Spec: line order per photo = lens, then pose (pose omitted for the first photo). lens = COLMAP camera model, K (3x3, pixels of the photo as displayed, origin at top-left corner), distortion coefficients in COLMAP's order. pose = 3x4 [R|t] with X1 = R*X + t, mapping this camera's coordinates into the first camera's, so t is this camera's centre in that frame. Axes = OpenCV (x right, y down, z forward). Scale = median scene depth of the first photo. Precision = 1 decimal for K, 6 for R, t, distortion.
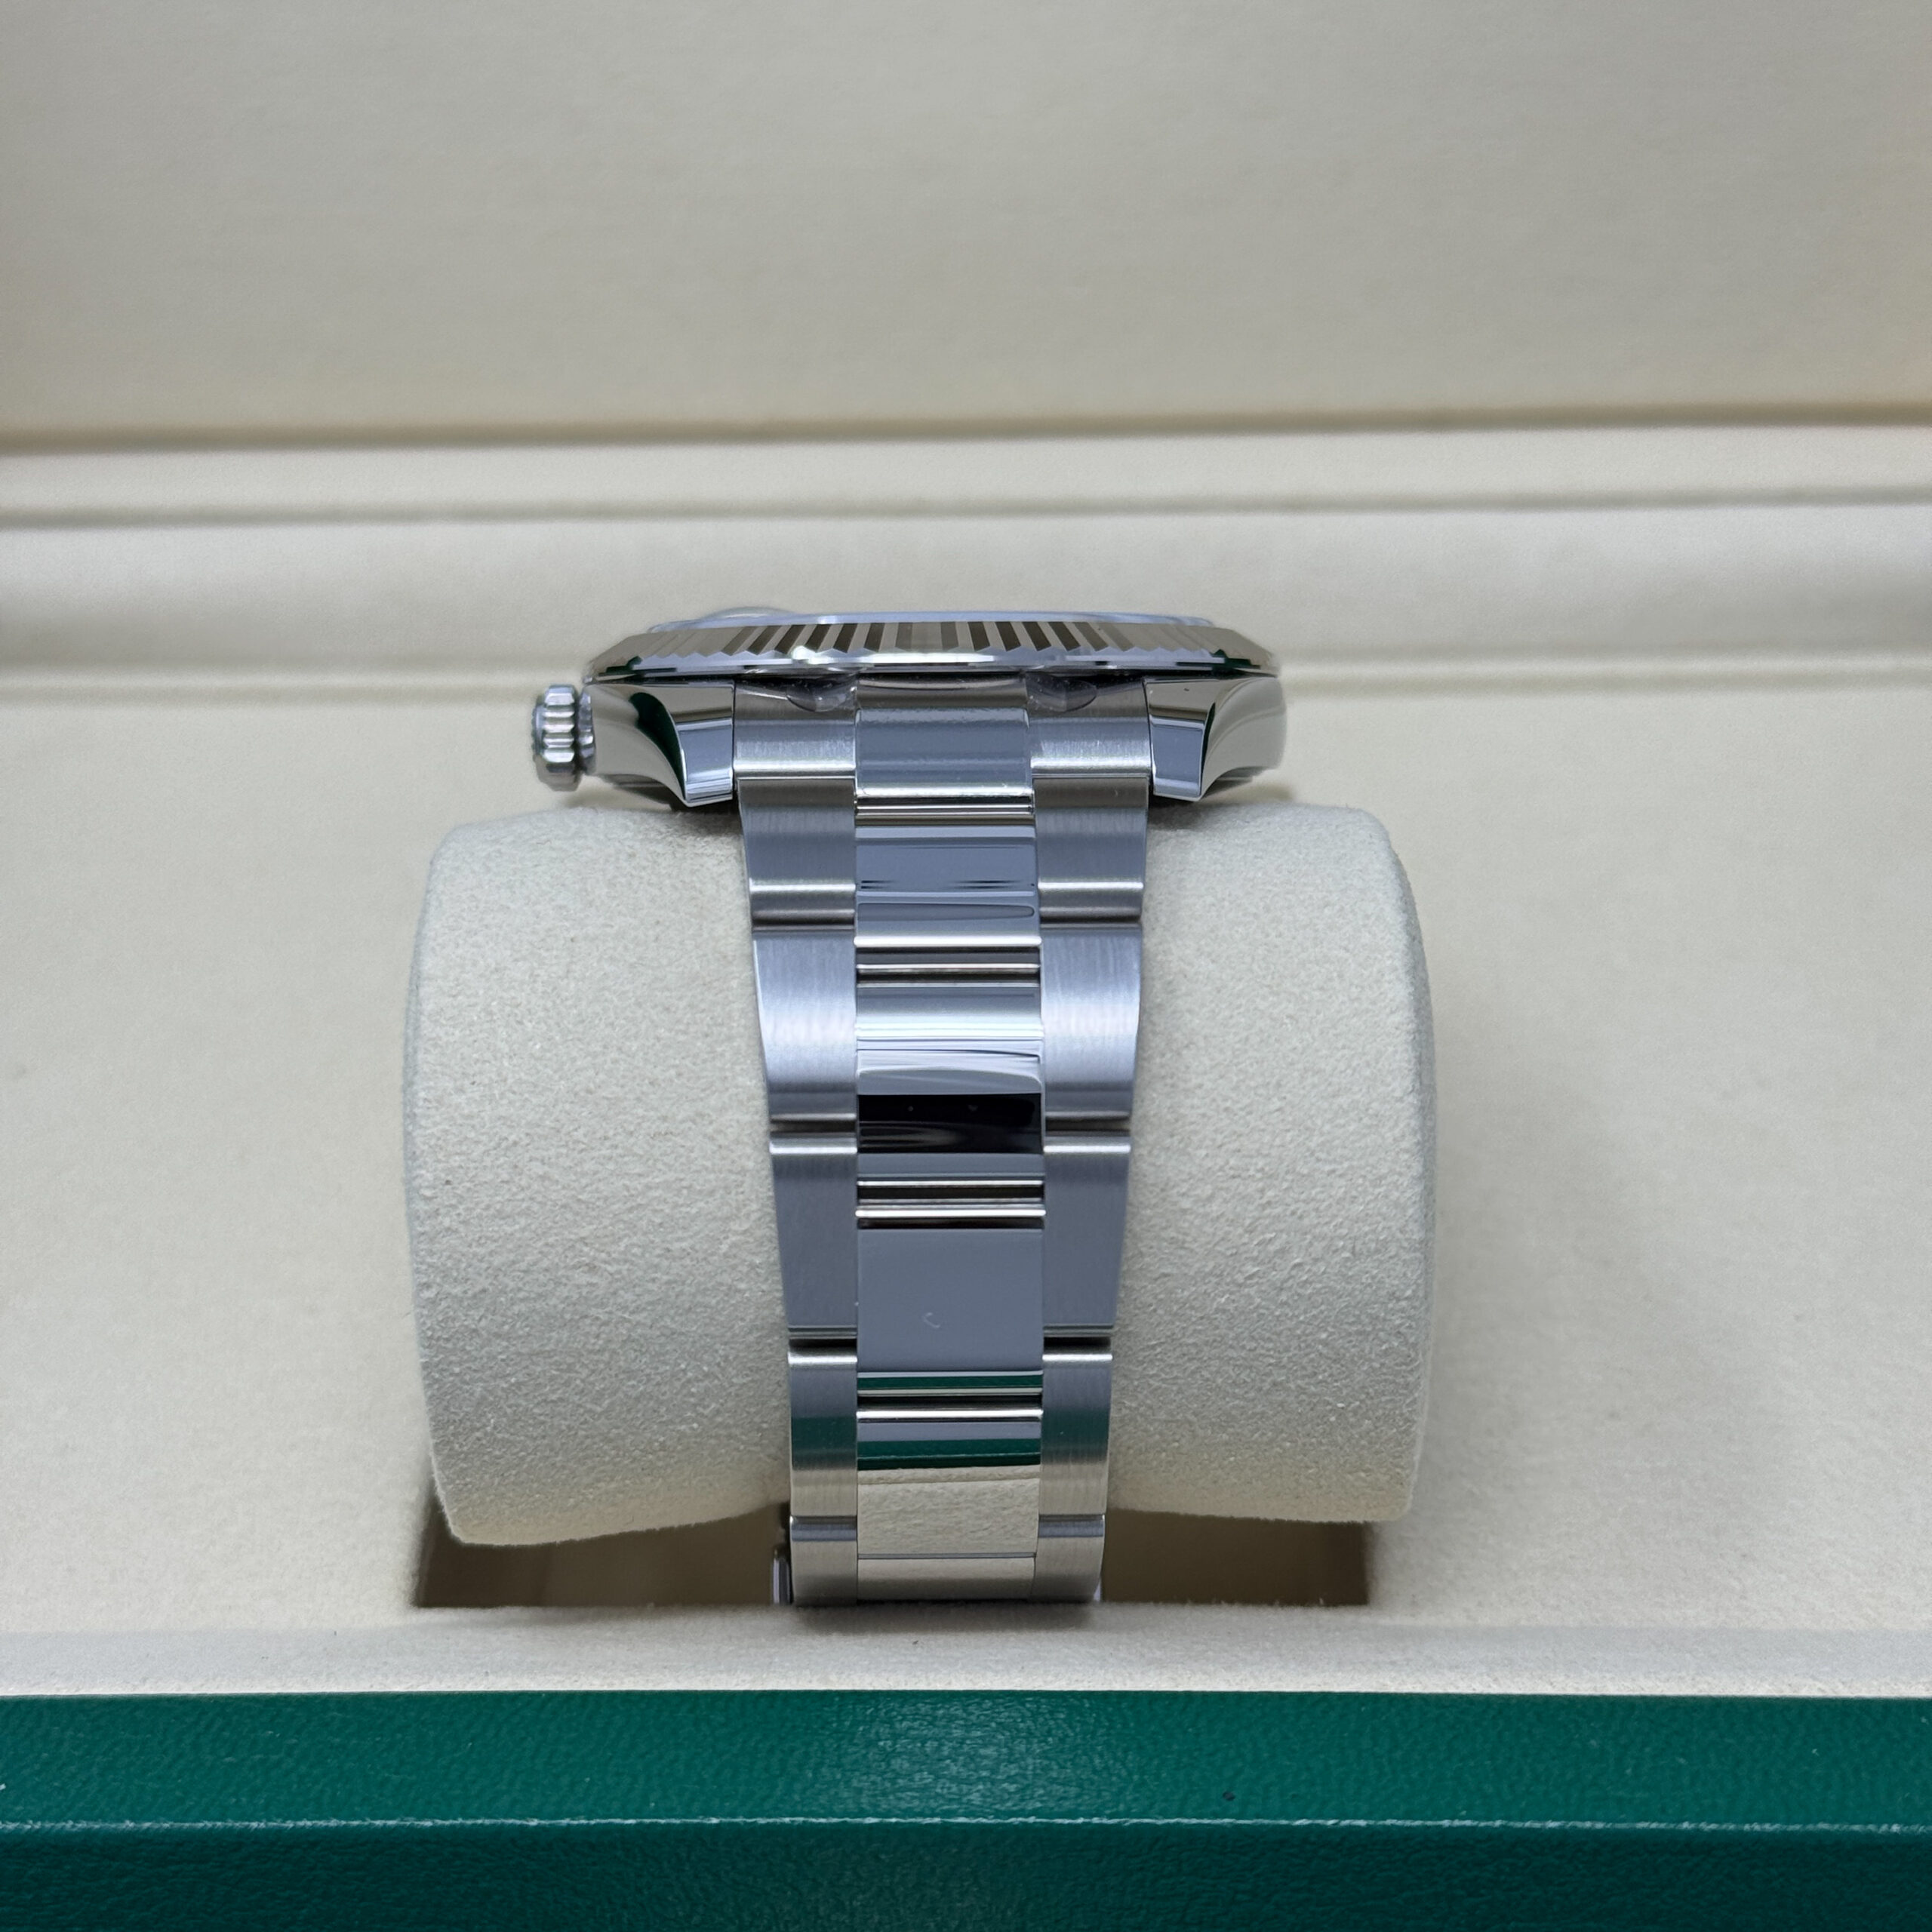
lens RADIAL K [[3774.1, 0, 977.5], [0, 3774.1, 978.6], [0, 0, 1]] dist [0.081116, 0.000000]
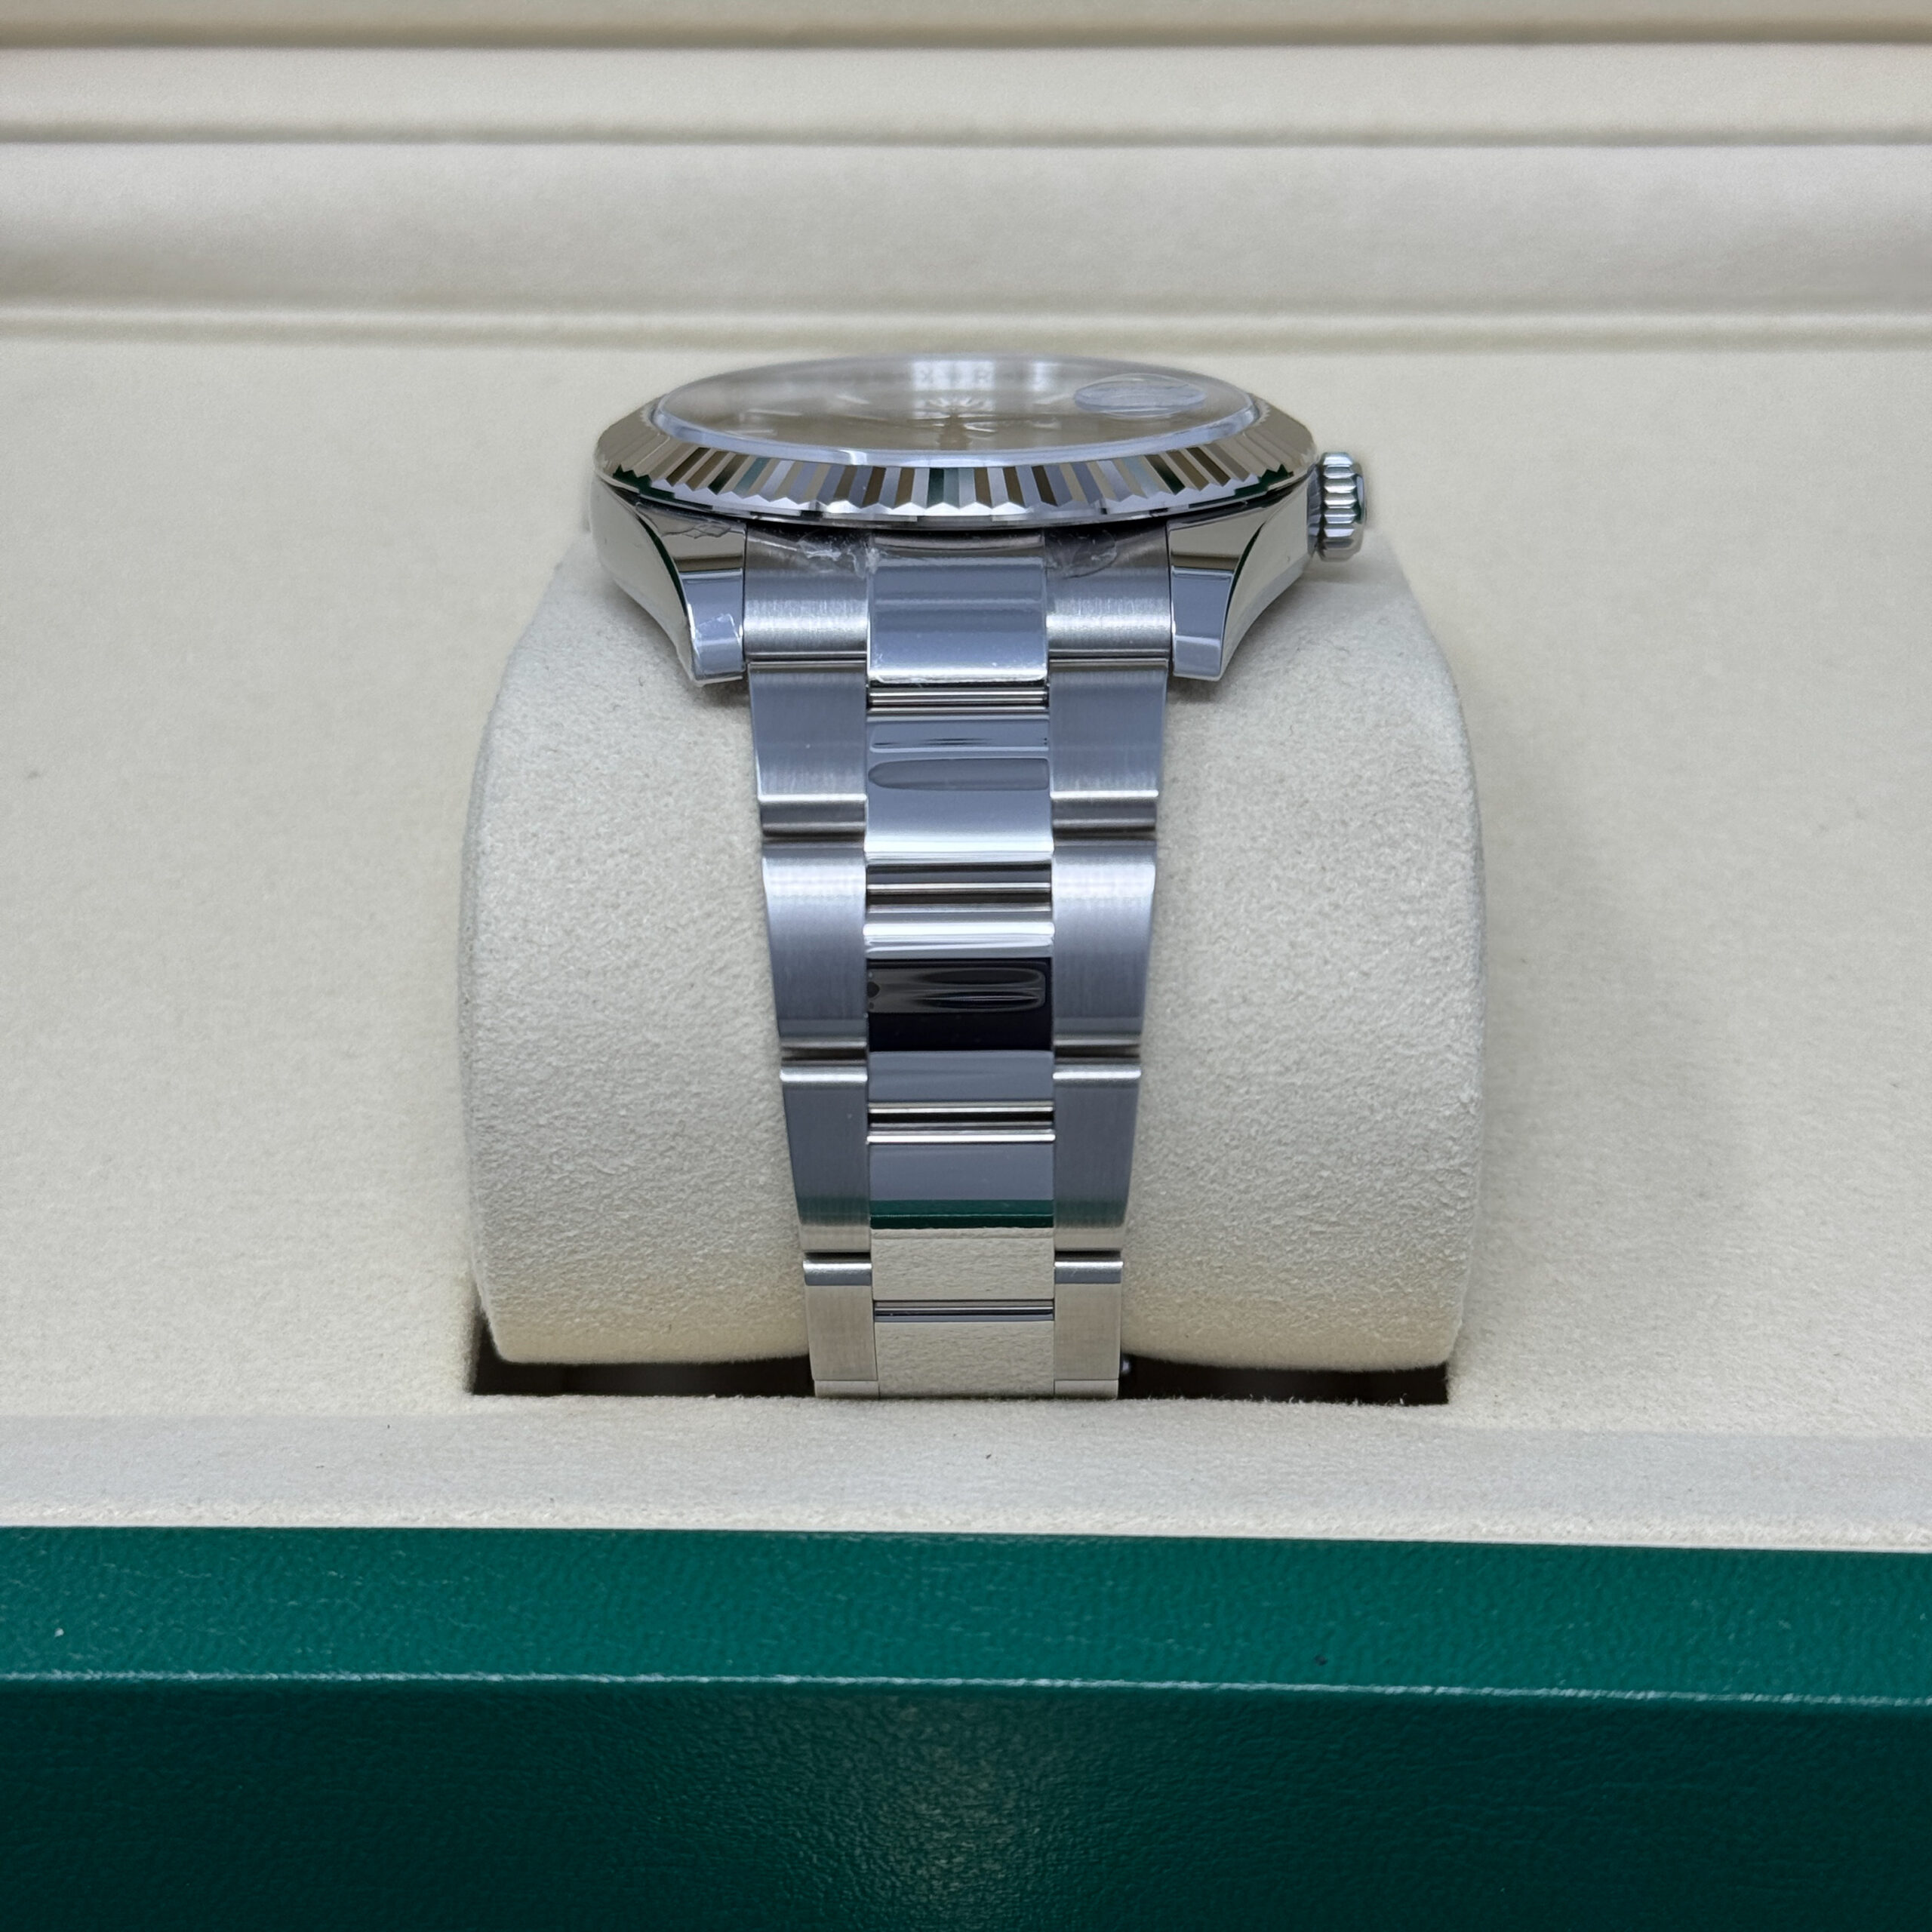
lens RADIAL K [[3774.1, 0, 959.5], [0, 3774.1, 978.5], [0, 0, 1]] dist [0.081116, 0.000000]
pose [[0.999914, 0.010249, 0.008140, -0.035432], [-0.011464, 0.985899, 0.166950, -0.115490], [-0.006314, -0.167029, 0.985932, 0.067461]]
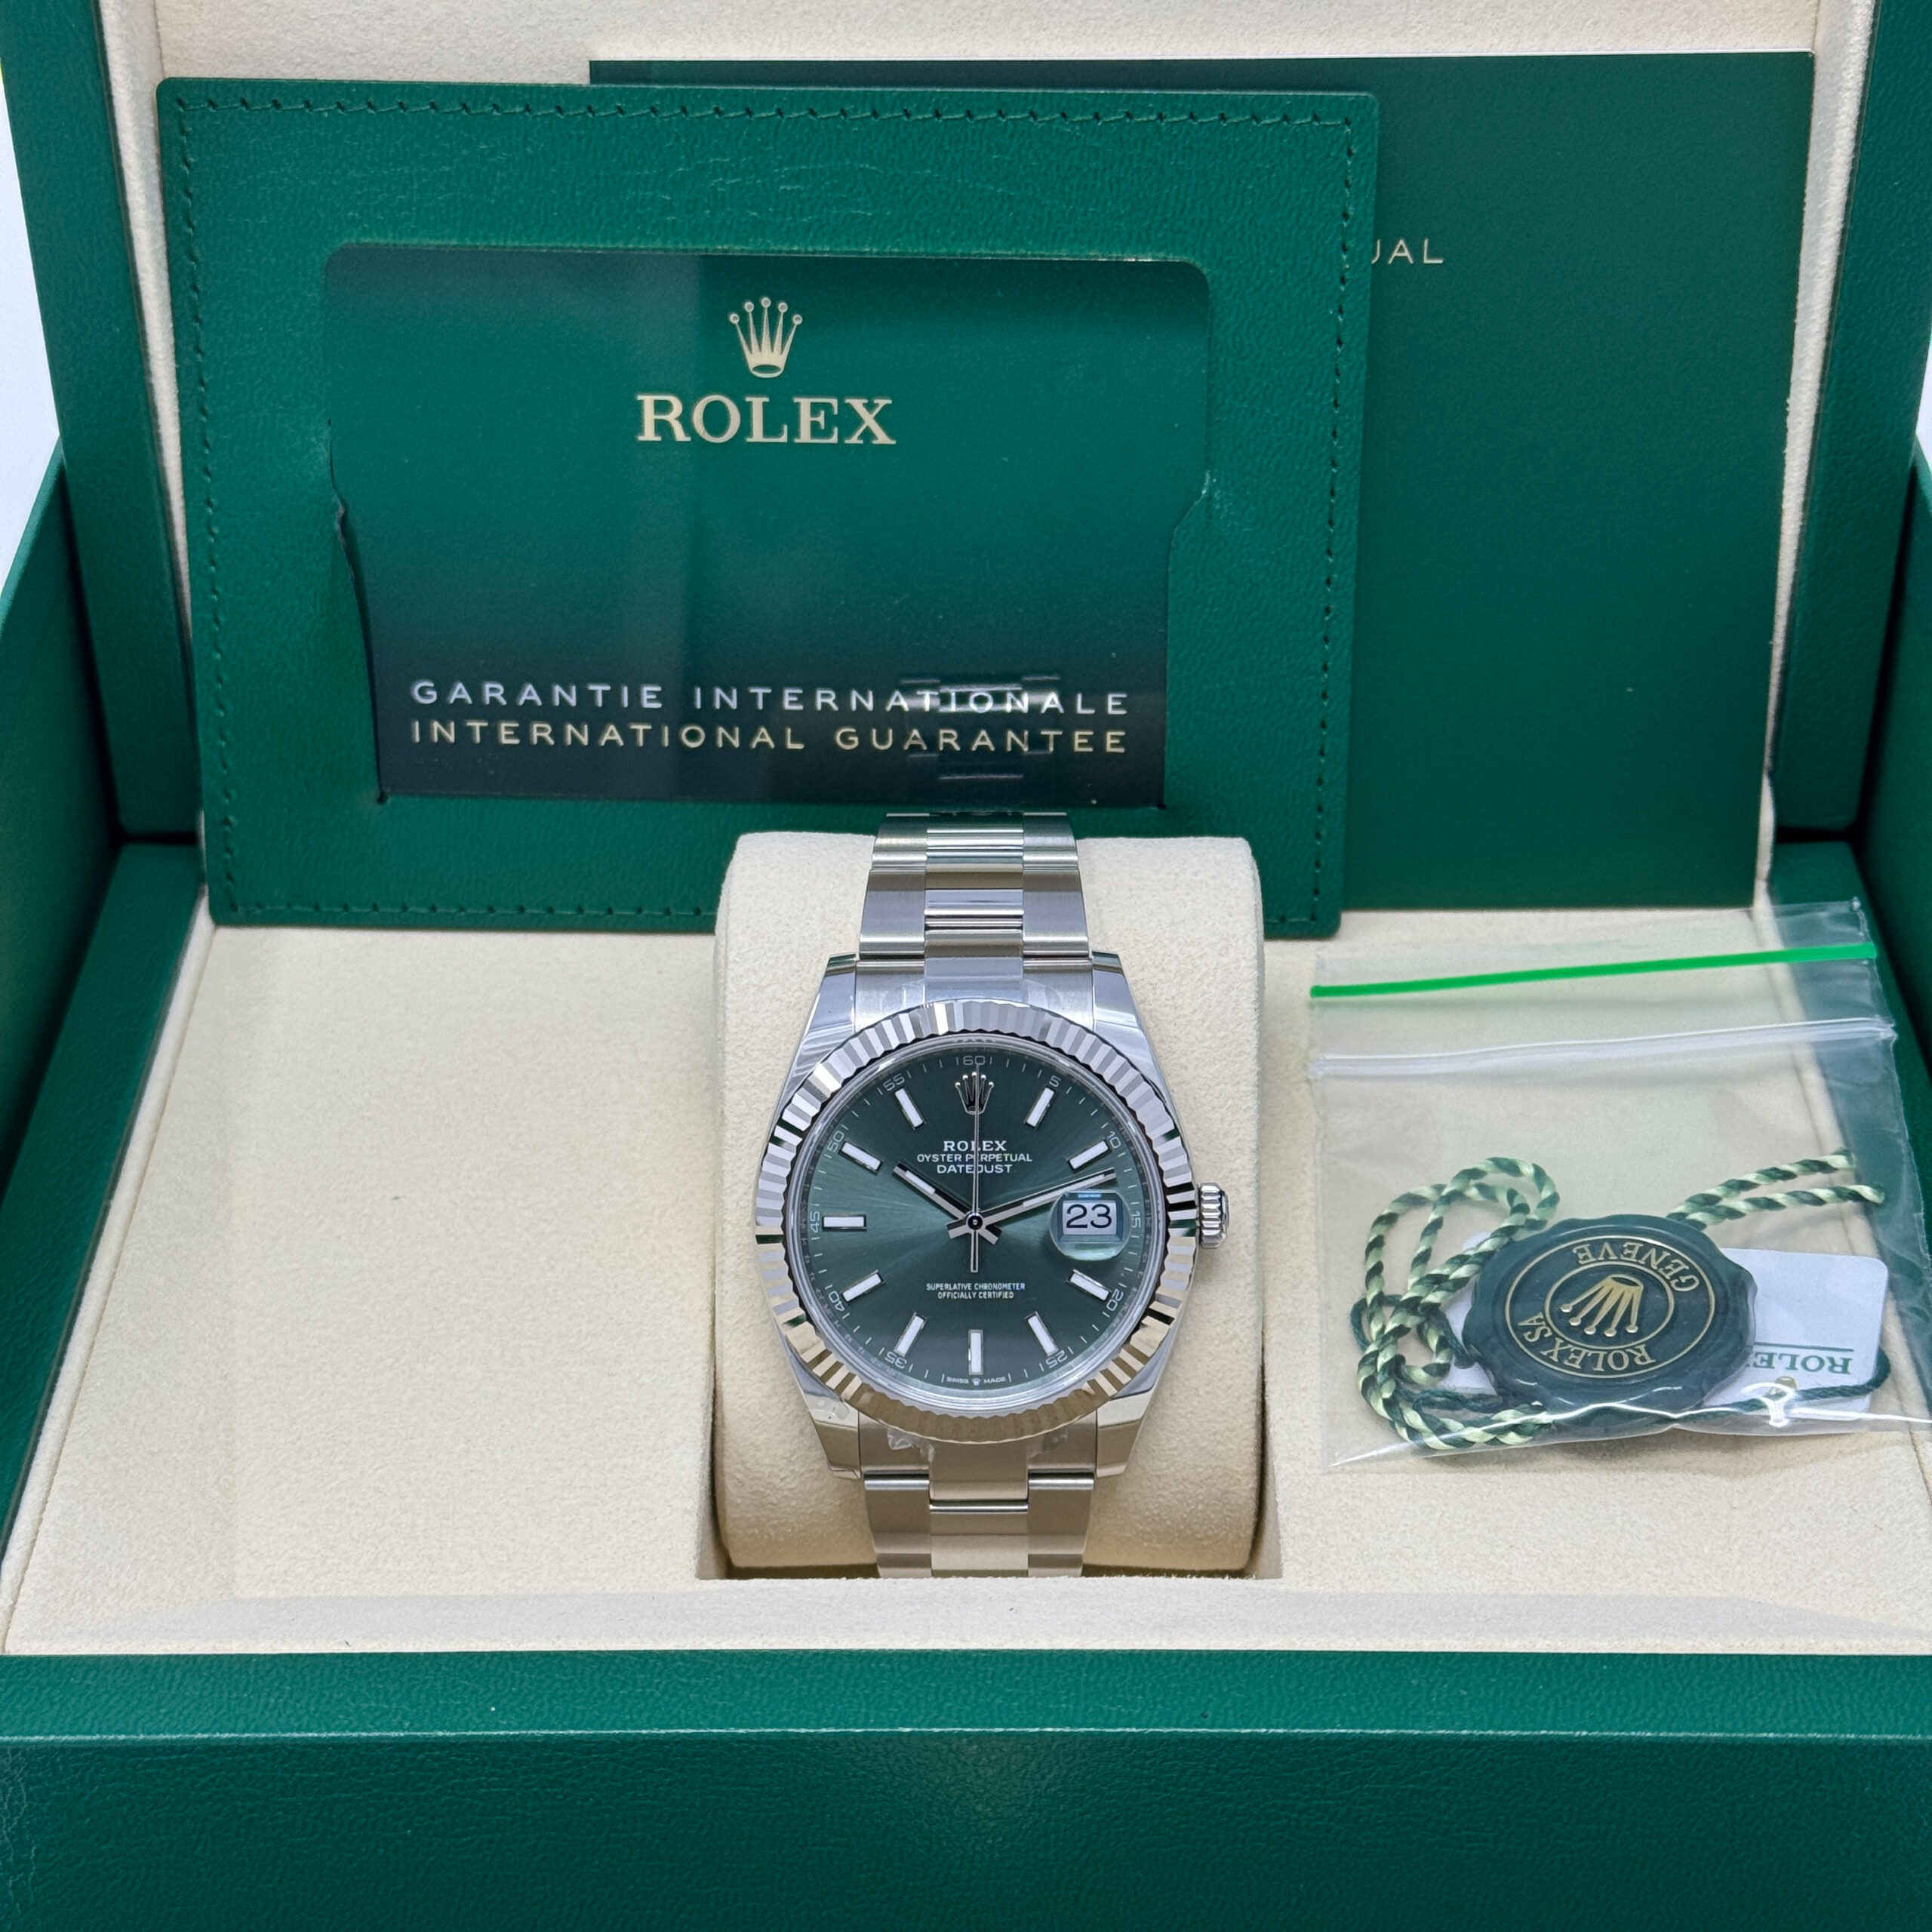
lens RADIAL K [[3774.1, 0, 968.2], [0, 3774.1, 966.3], [0, 0, 1]] dist [0.081116, 0.000000]
pose [[0.999526, 0.002933, 0.030637, -0.093334], [-0.005674, 0.995948, 0.089756, -0.273151], [-0.030250, -0.089887, 0.995492, -0.673271]]
